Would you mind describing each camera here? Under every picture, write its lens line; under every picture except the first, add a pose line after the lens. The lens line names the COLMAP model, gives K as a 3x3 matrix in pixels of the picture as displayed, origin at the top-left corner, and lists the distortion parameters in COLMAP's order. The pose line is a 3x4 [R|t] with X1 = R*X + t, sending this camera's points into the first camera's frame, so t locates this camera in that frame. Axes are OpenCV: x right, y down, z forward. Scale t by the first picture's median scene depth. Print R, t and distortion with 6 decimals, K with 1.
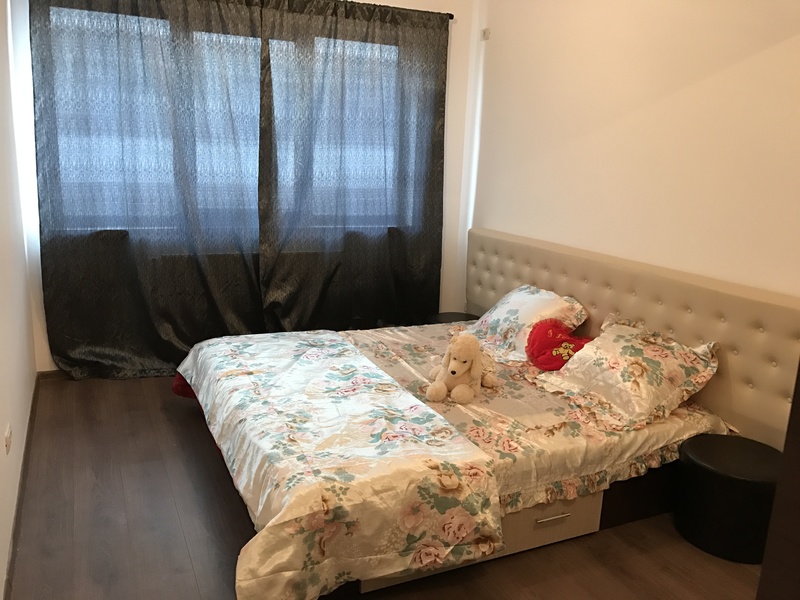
lens RADIAL K [[662.4, 0, 401.2], [0, 662.4, 298.1], [0, 0, 1]] dist [0.012701, 0.003814]
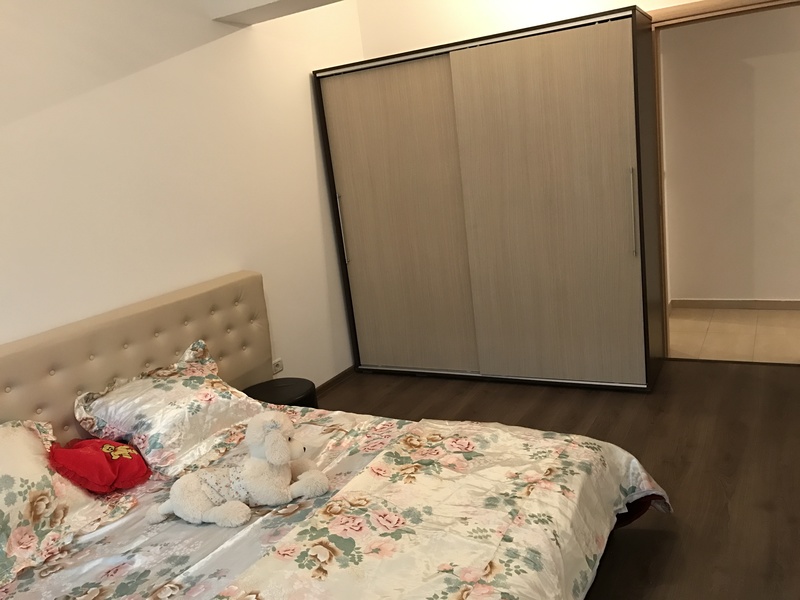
lens RADIAL K [[662.4, 0, 401.8], [0, 662.4, 300.7], [0, 0, 1]] dist [0.012701, 0.003814]
pose [[-0.579440, -0.156600, 0.799829, -0.577010], [0.266396, 0.891072, 0.367456, -0.296583], [-0.770249, 0.425990, -0.474605, 1.171155]]
